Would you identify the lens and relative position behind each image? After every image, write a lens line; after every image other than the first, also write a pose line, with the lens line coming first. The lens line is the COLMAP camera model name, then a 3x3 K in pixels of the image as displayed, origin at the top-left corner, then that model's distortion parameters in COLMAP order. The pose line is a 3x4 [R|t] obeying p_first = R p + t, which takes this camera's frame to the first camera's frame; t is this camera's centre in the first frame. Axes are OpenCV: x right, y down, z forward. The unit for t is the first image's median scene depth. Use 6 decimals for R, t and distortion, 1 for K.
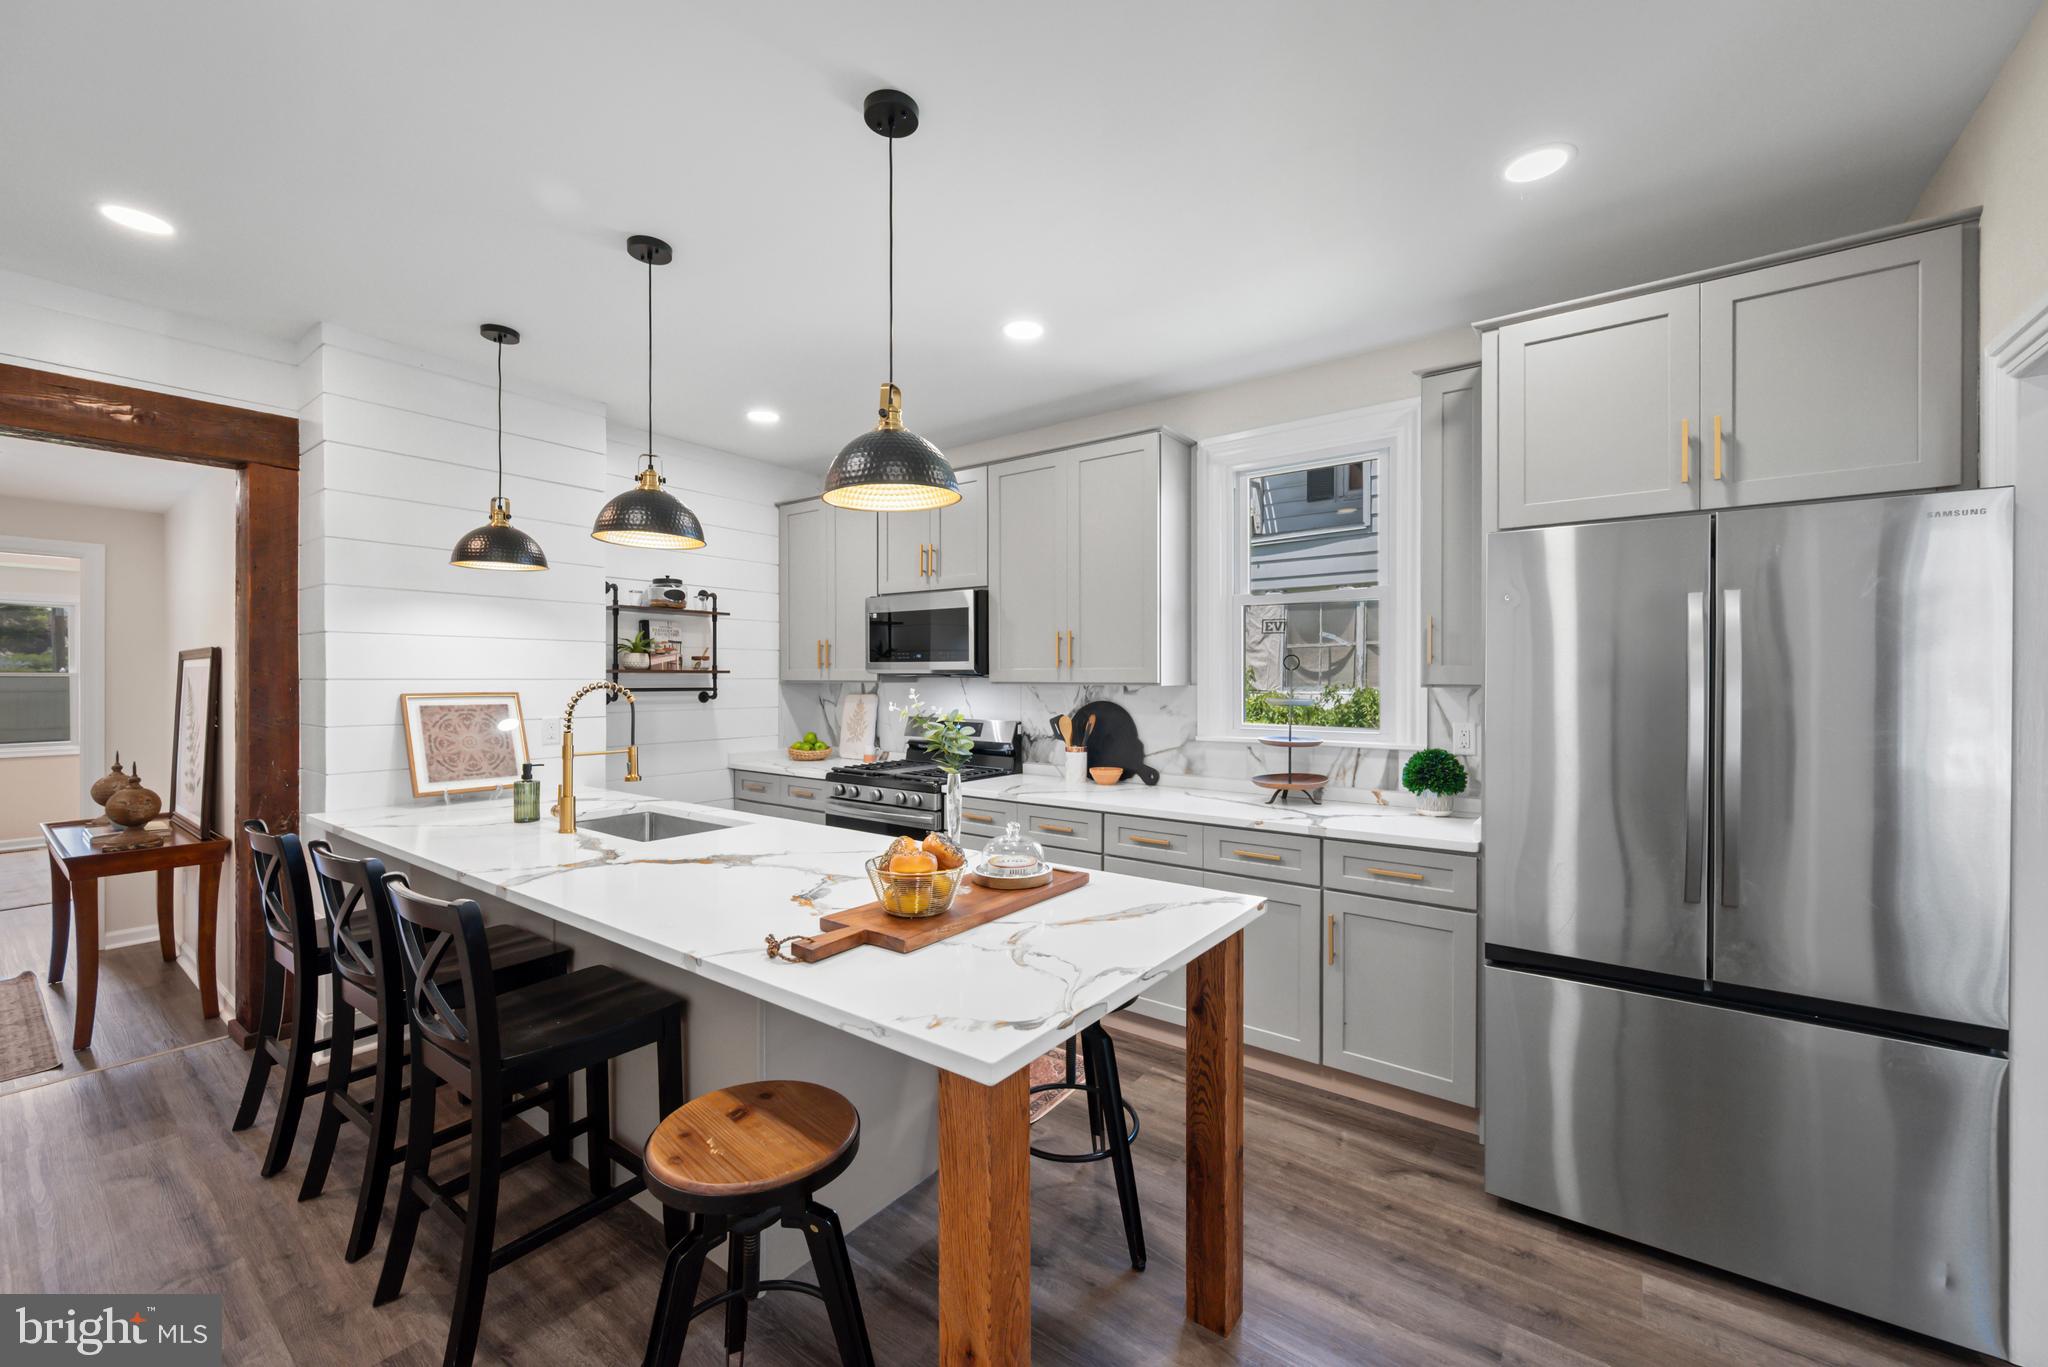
lens RADIAL K [[832.3, 0, 1024.0], [0, 832.3, 683.5], [0, 0, 1]] dist [-0.001607, -0.000023]
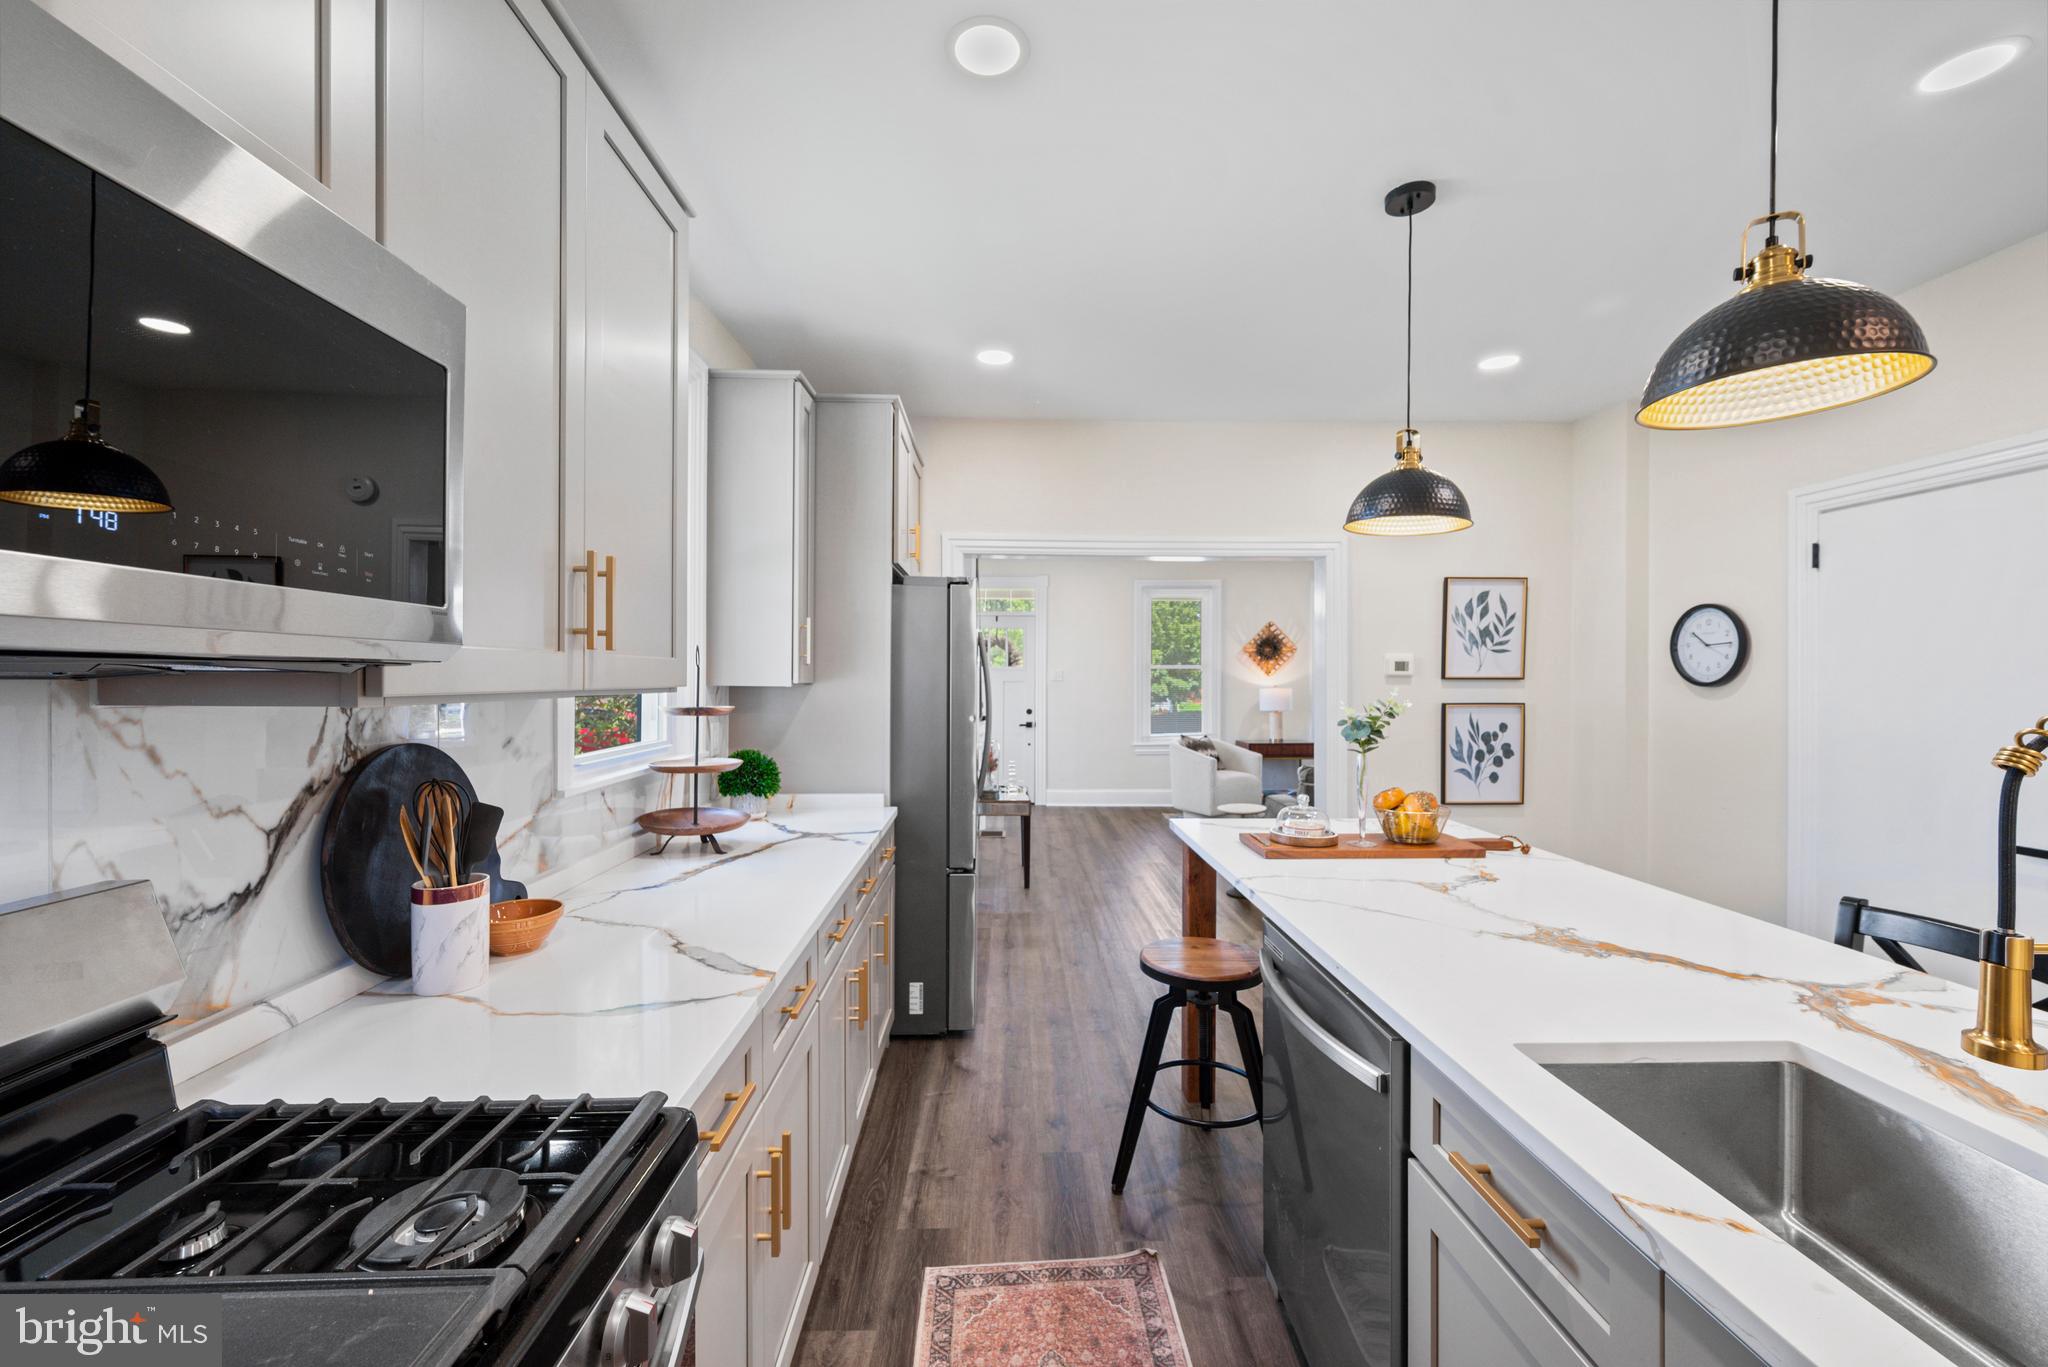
lens RADIAL K [[814.6, 0, 1028.0], [0, 814.6, 679.6], [0, 0, 1]] dist [0.001089, 0.000132]
pose [[-0.628506, -0.004869, 0.777790, -0.351760], [0.003170, 0.999956, 0.008821, -0.008376], [-0.777799, 0.008009, -0.628463, 1.047464]]
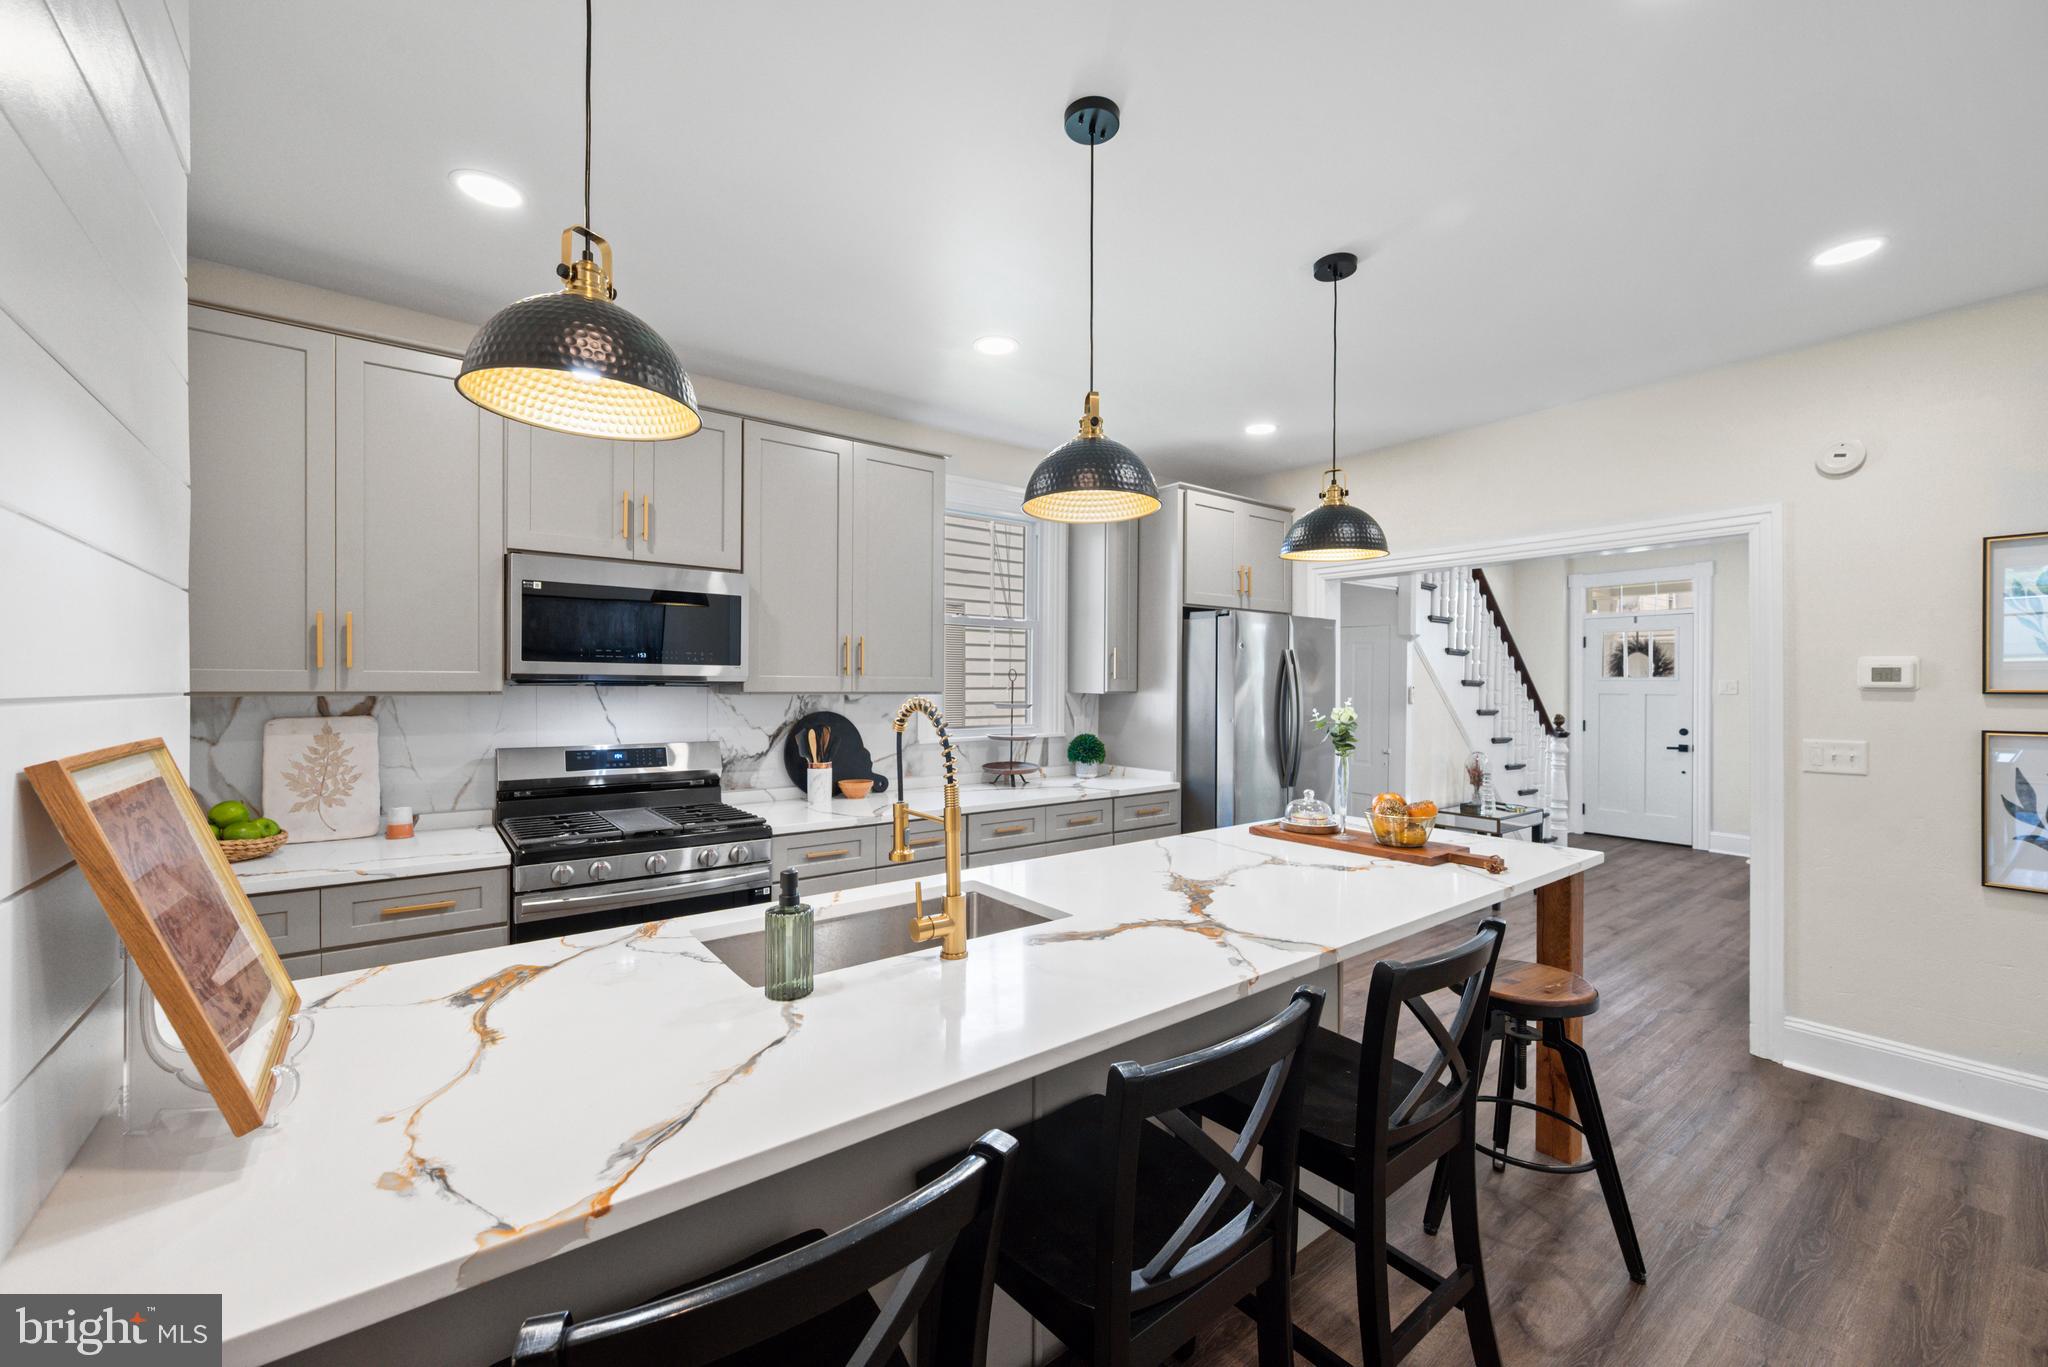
lens RADIAL K [[809.8, 0, 1031.0], [0, 809.8, 682.7], [0, 0, 1]] dist [-0.000297, 0.000209]
pose [[0.263086, 0.003247, 0.964767, -0.751618], [0.003226, 0.999986, -0.004246, -0.006818], [-0.964767, 0.004229, 0.263072, 0.553217]]
